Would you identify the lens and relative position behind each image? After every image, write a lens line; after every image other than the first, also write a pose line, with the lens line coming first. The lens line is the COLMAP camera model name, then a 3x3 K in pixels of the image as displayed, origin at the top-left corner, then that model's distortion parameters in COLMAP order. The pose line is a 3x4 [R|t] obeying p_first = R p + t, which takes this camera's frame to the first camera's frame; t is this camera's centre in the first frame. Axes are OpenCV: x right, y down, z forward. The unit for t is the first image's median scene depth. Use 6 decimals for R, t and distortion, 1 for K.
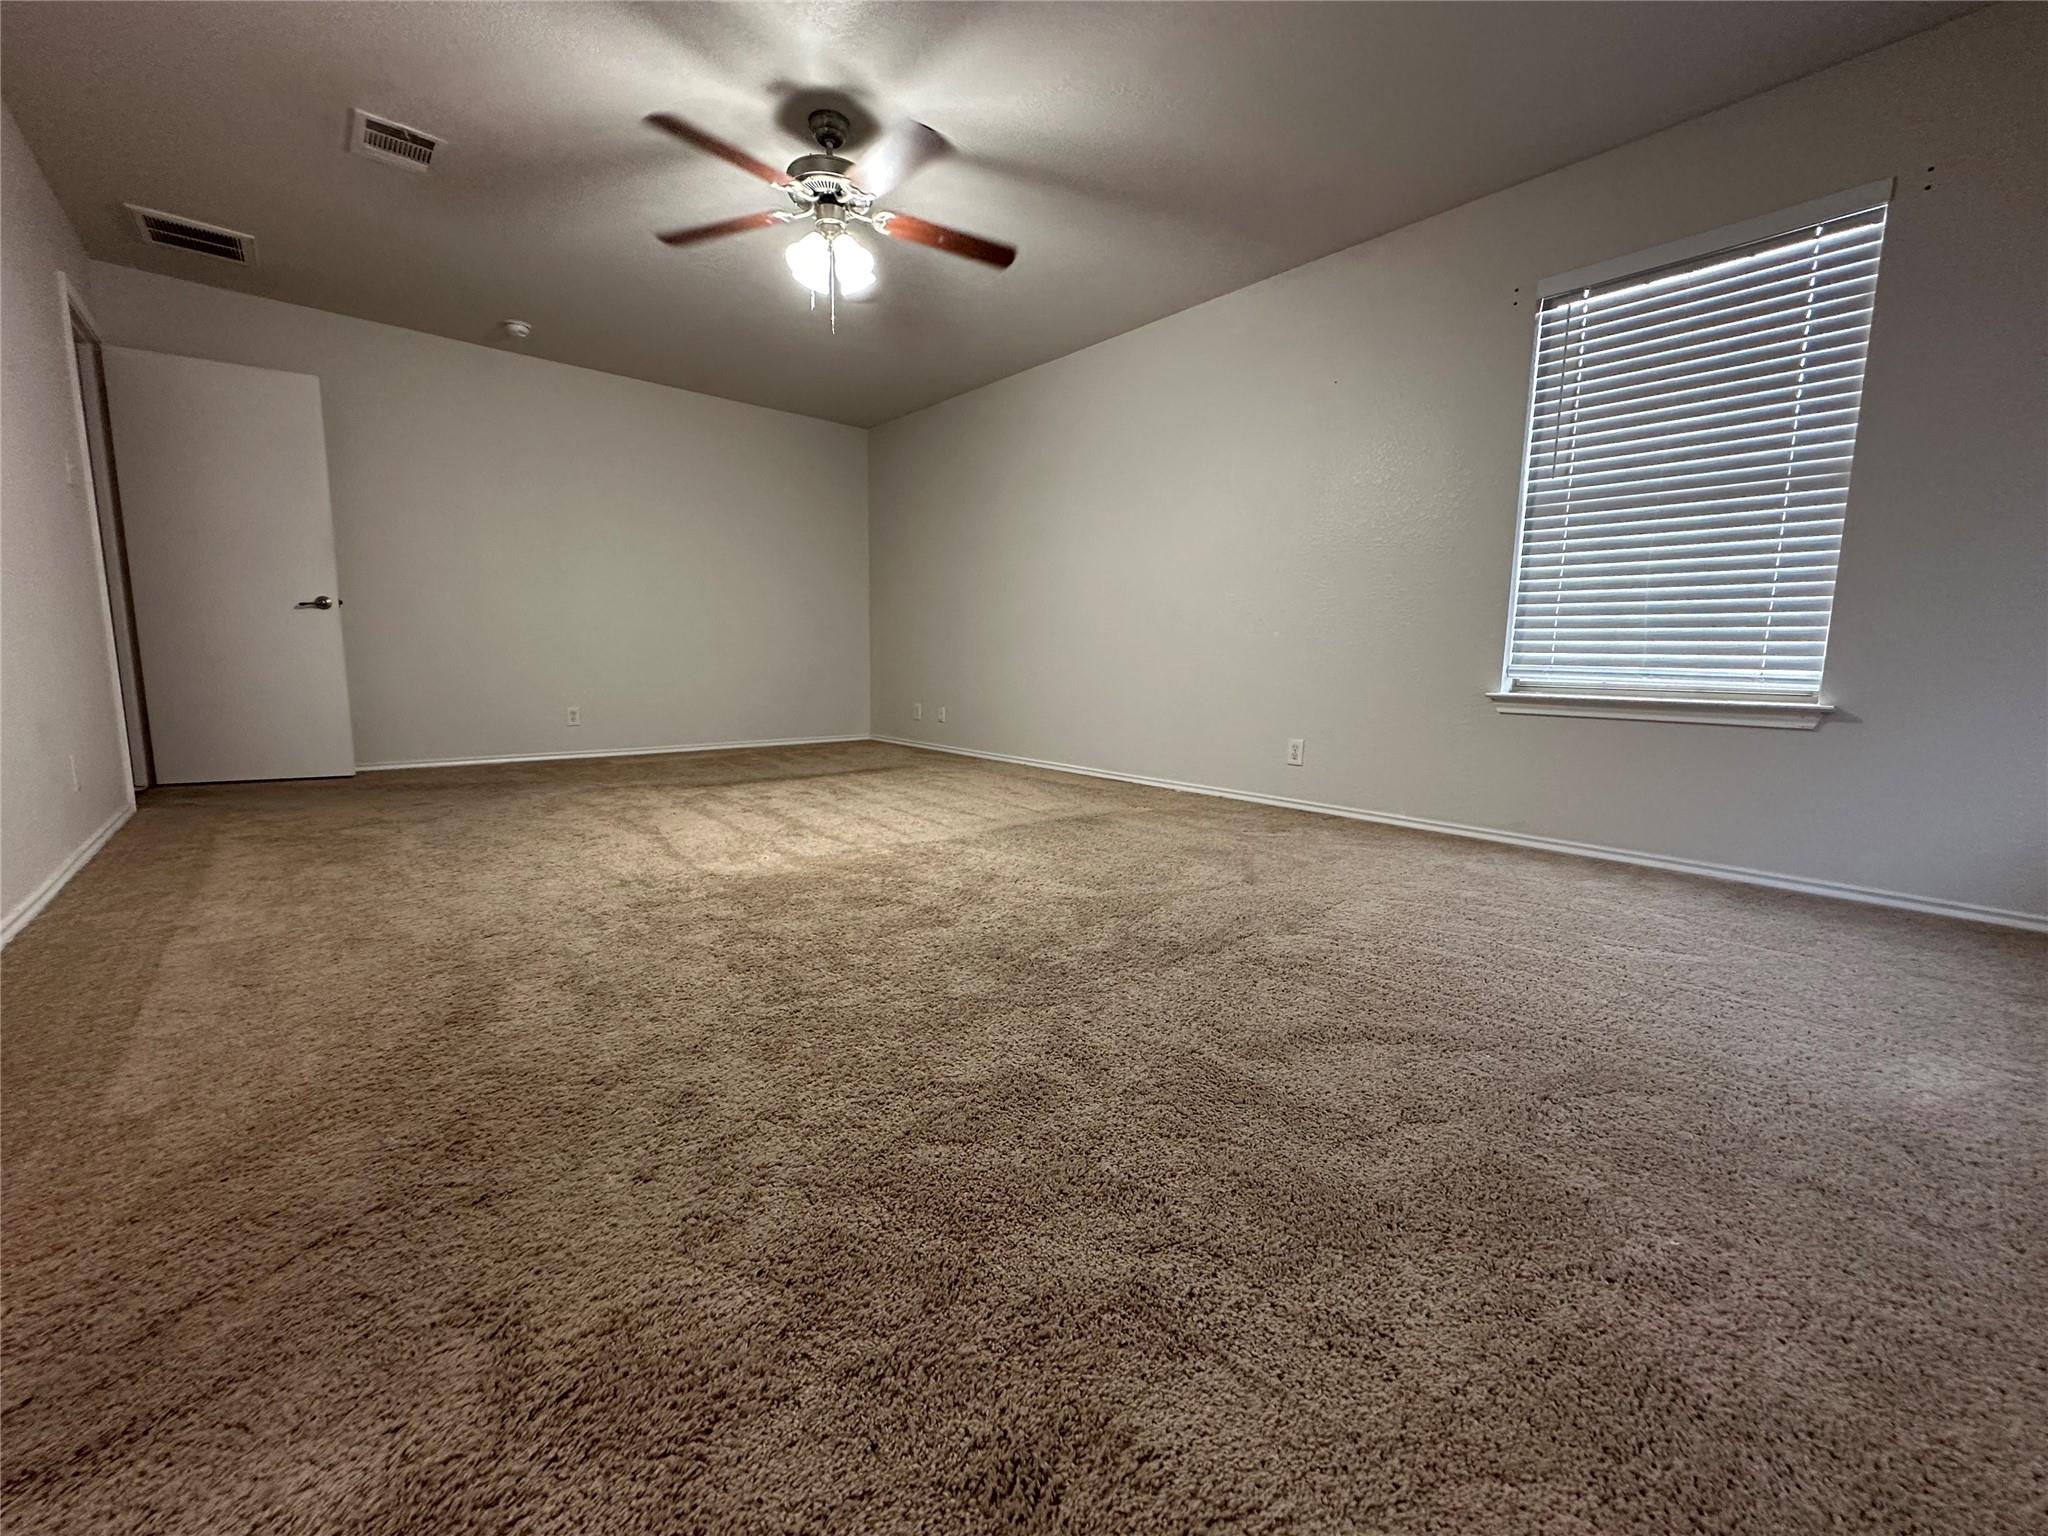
lens RADIAL K [[818.1, 0, 1029.2], [0, 818.1, 771.0], [0, 0, 1]] dist [-0.000659, -0.000065]
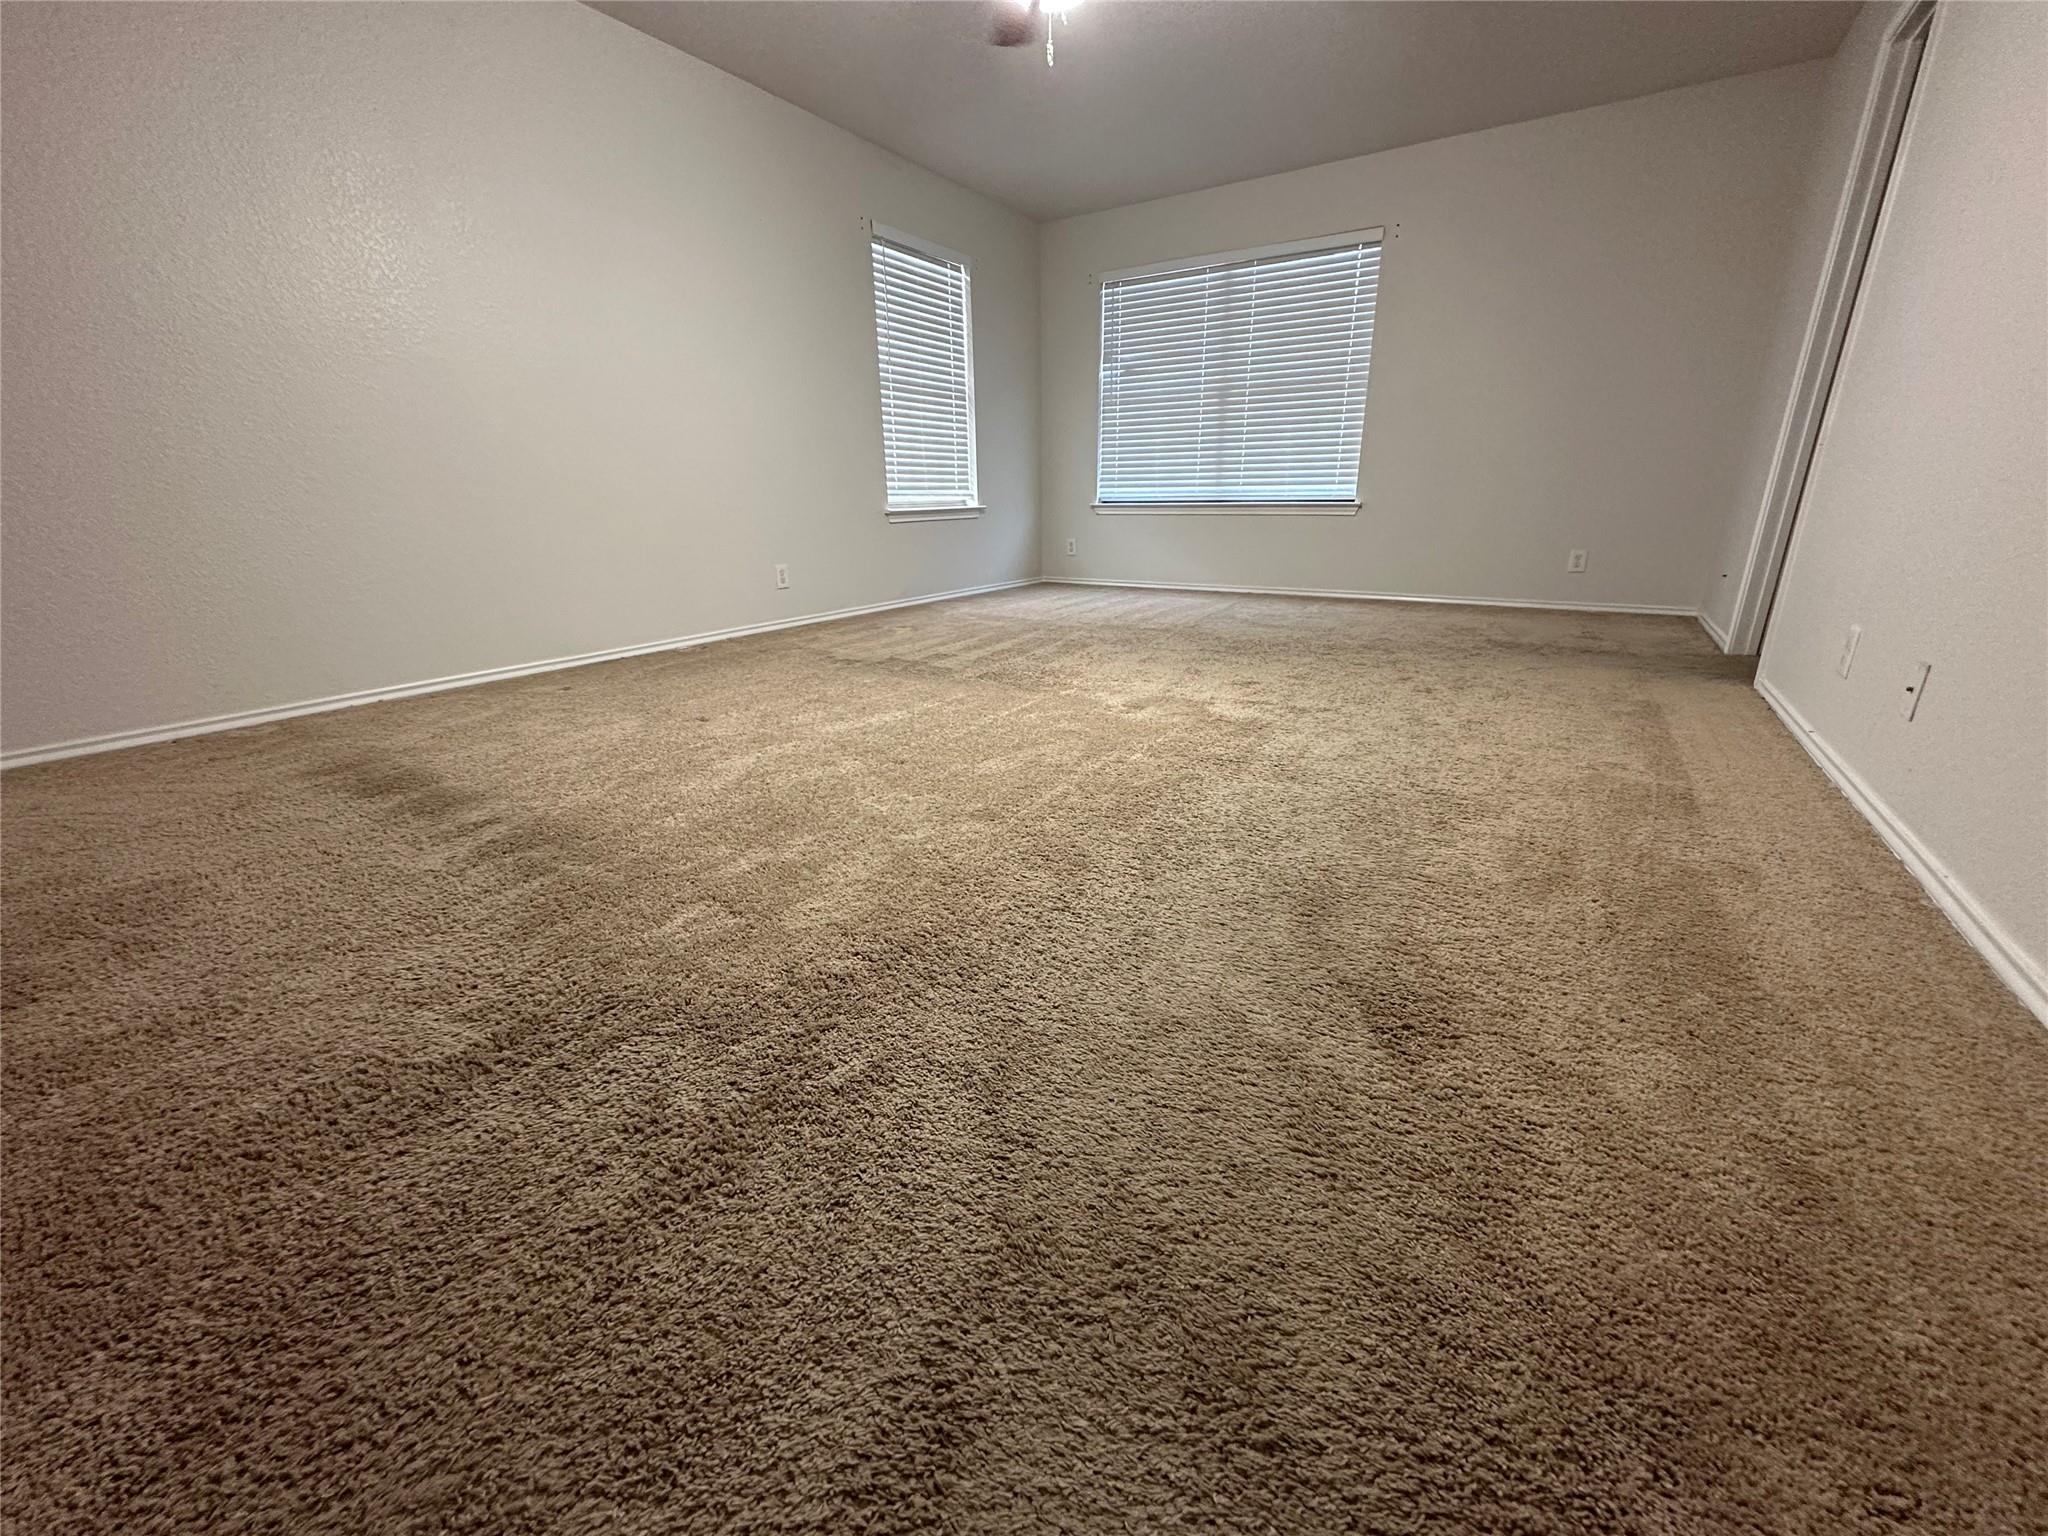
lens RADIAL K [[818.1, 0, 1025.7], [0, 818.1, 766.4], [0, 0, 1]] dist [-0.000659, -0.000065]
pose [[-0.261000, -0.315864, 0.912200, -1.099498], [0.142435, 0.922010, 0.360014, -0.177857], [-0.954773, 0.223893, -0.195654, 1.237408]]
